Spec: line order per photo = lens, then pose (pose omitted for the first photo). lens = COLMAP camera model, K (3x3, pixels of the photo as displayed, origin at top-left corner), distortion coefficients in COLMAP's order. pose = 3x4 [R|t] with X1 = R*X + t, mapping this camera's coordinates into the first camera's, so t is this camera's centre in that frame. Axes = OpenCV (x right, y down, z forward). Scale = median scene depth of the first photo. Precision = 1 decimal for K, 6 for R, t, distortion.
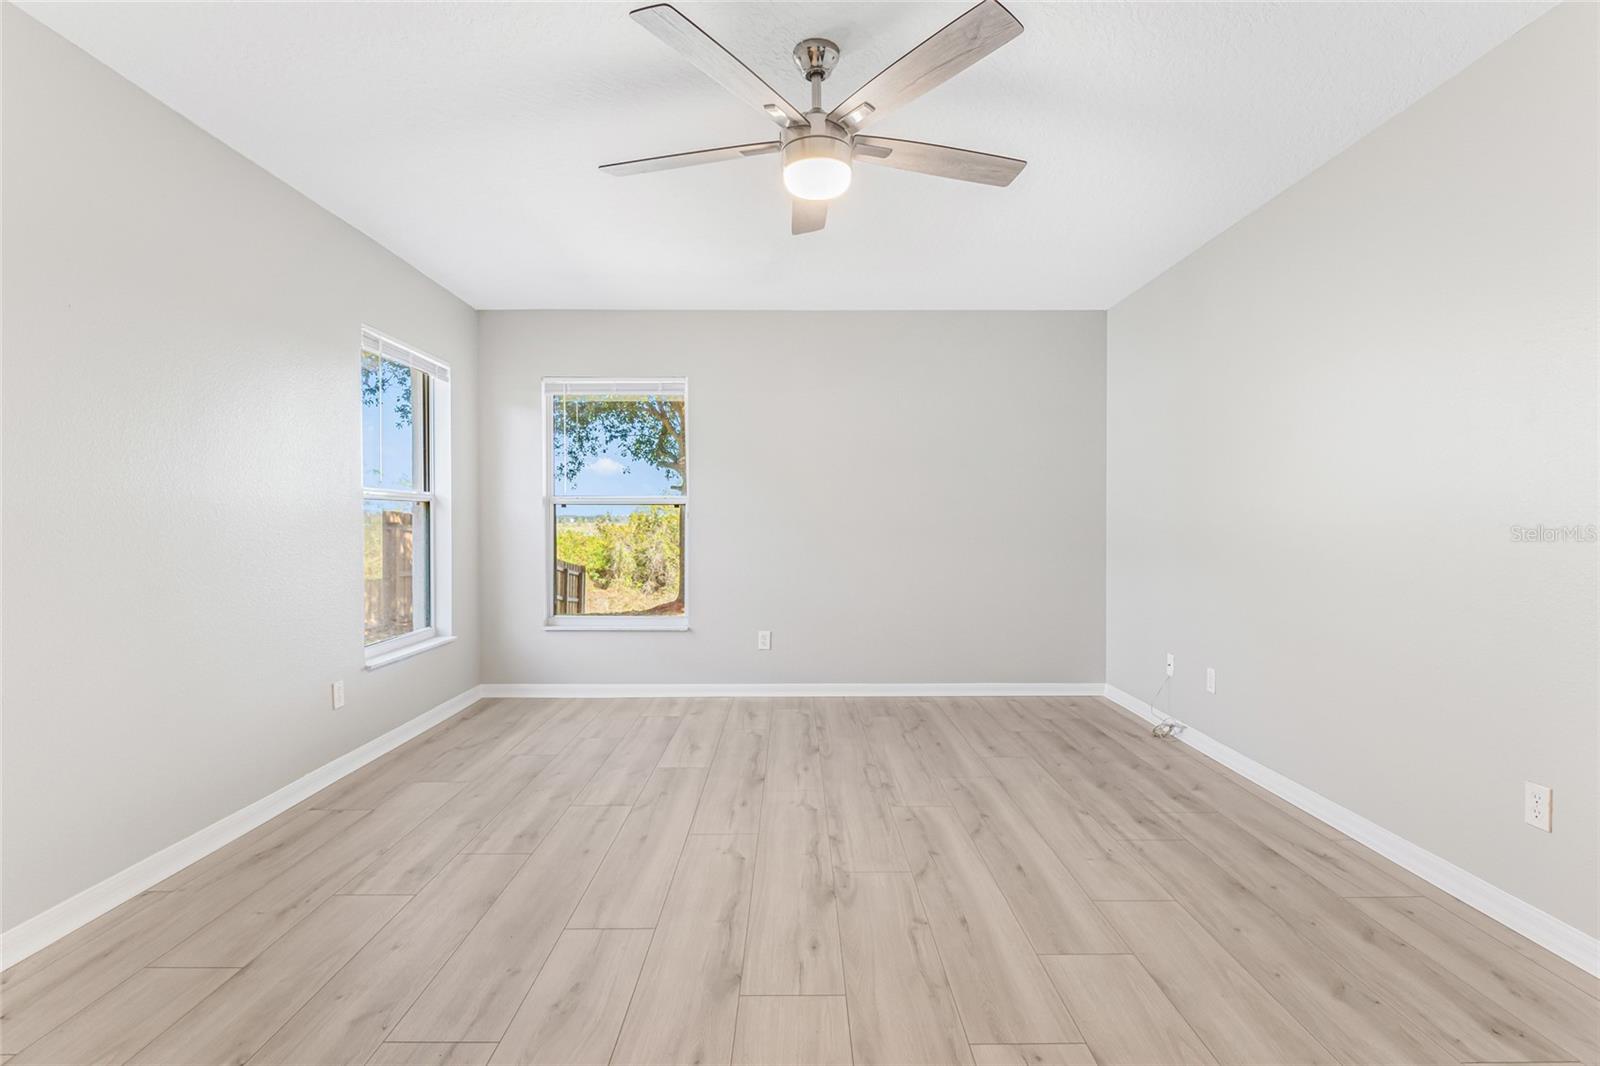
lens RADIAL K [[791.9, 0, 804.3], [0, 791.9, 523.3], [0, 0, 1]] dist [-0.010245, -0.000579]
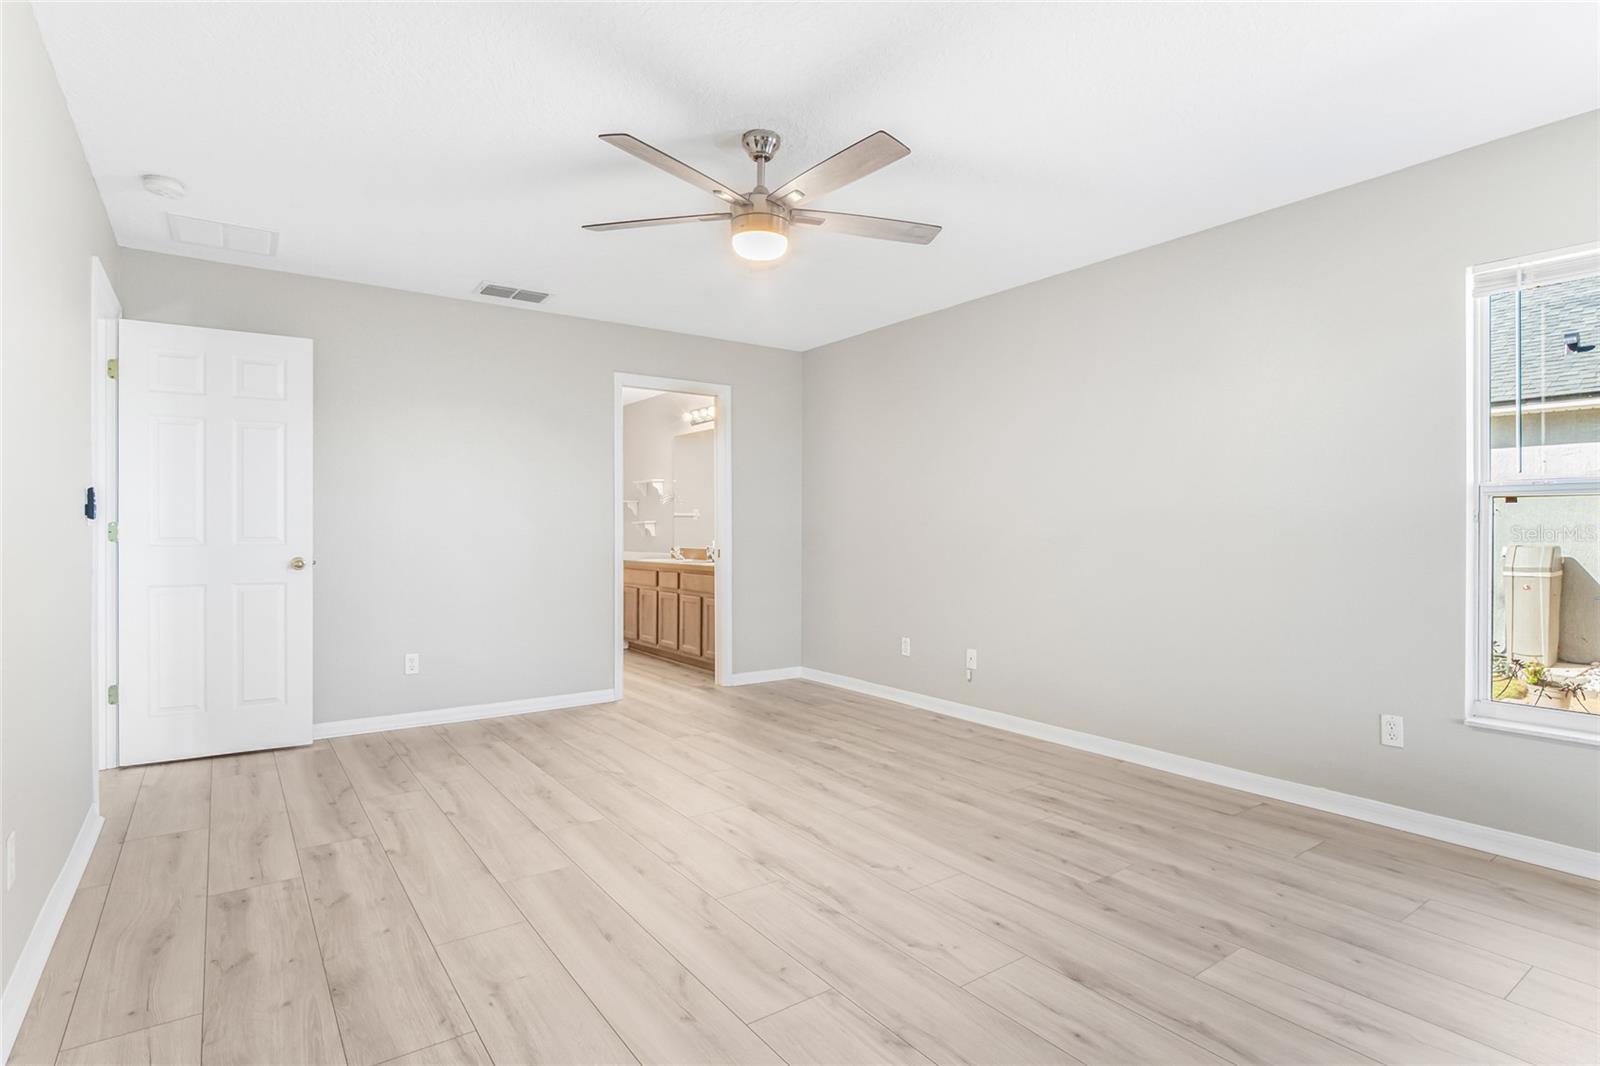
lens RADIAL K [[810.0, 0, 797.9], [0, 810.0, 528.6], [0, 0, 1]] dist [-0.003346, -0.000947]
pose [[-0.819571, 0.000626, -0.572978, 0.576958], [-0.001864, 0.999991, 0.003759, -0.008242], [0.572975, 0.004149, -0.819562, 1.747079]]
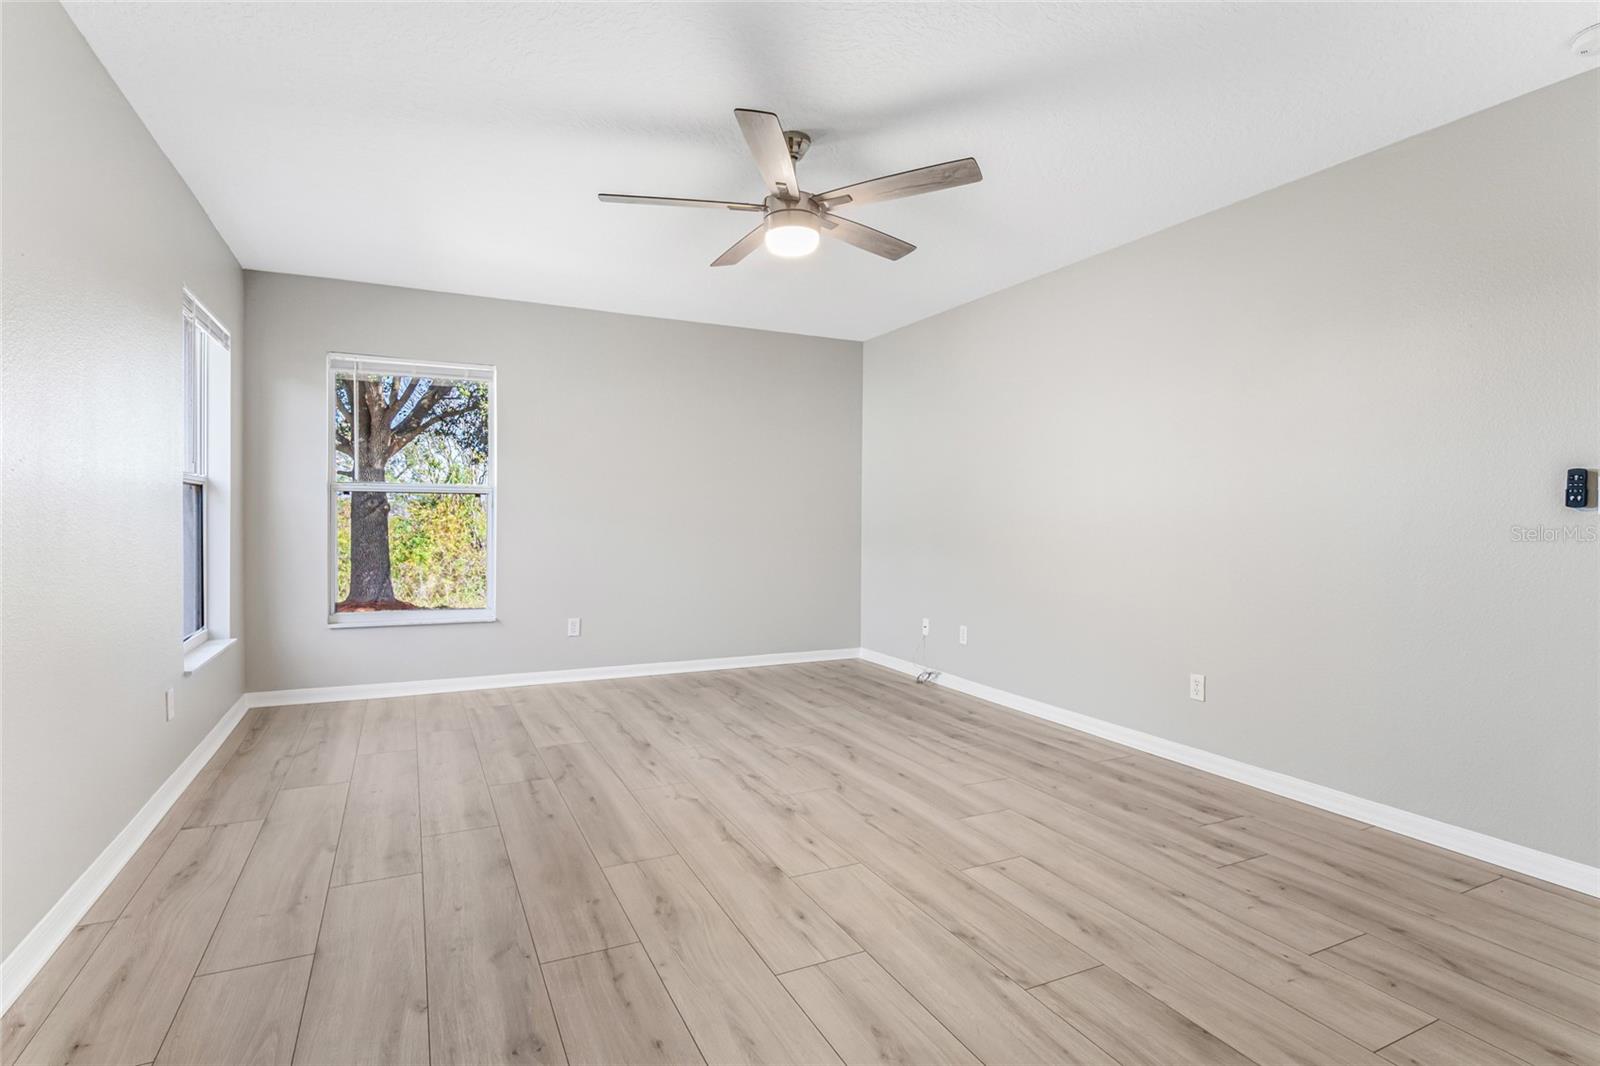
lens RADIAL K [[800.6, 0, 803.8], [0, 800.6, 516.0], [0, 0, 1]] dist [-0.003502, -0.002769]
pose [[0.901233, 0.007728, 0.433266, -0.441296], [-0.007732, 0.999969, -0.001753, 0.004568], [-0.433266, -0.001770, 0.901264, -0.135202]]
